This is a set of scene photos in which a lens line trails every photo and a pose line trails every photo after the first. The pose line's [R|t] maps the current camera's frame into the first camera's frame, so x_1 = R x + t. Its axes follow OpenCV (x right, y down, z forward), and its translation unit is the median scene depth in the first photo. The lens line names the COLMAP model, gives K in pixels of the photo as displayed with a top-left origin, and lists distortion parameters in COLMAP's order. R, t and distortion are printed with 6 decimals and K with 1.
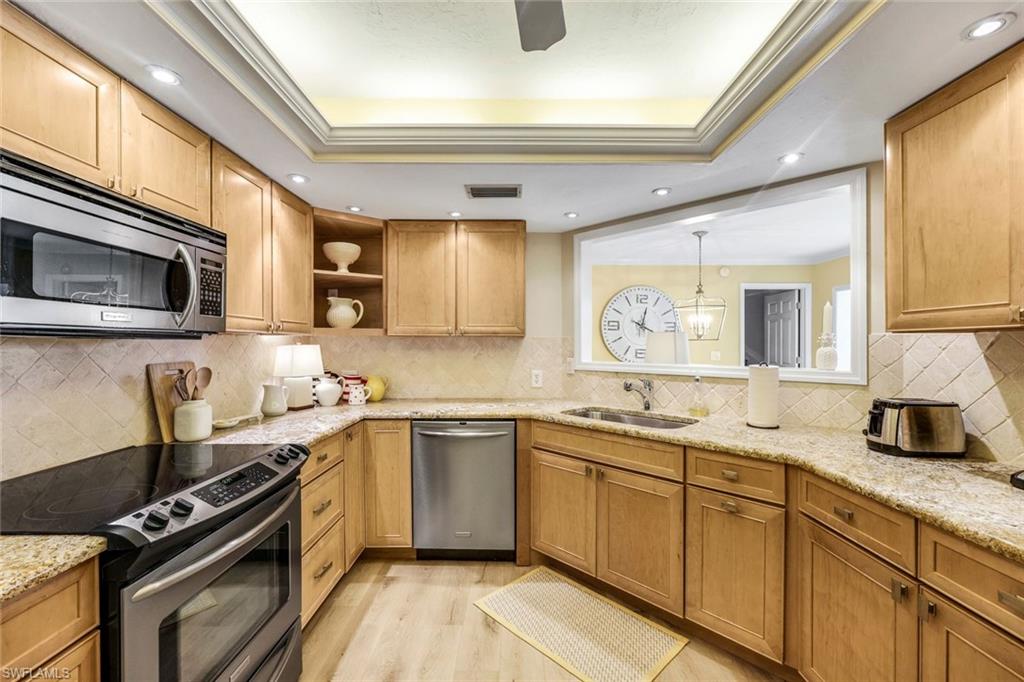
lens RADIAL K [[426.7, 0, 511.0], [0, 426.7, 344.1], [0, 0, 1]] dist [0.000317, 0.000039]
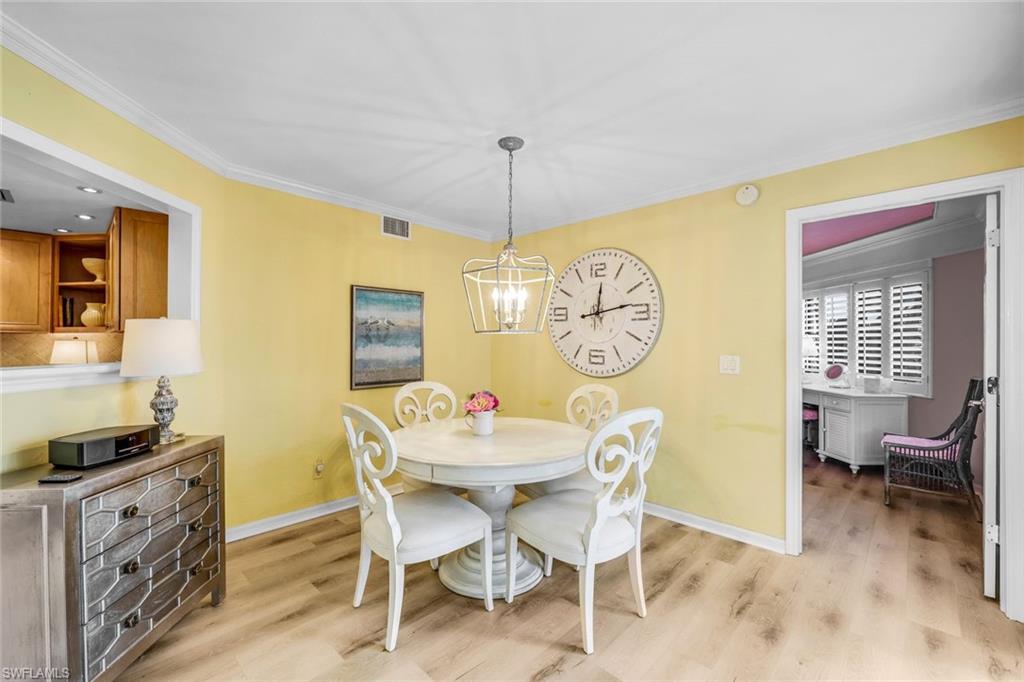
lens RADIAL K [[426.7, 0, 511.0], [0, 426.7, 344.1], [0, 0, 1]] dist [0.000317, 0.000039]
pose [[0.729760, 0.000963, -0.683703, 1.513522], [-0.003348, 0.999992, -0.002164, 0.011440], [0.683696, 0.003868, 0.729757, 1.076895]]
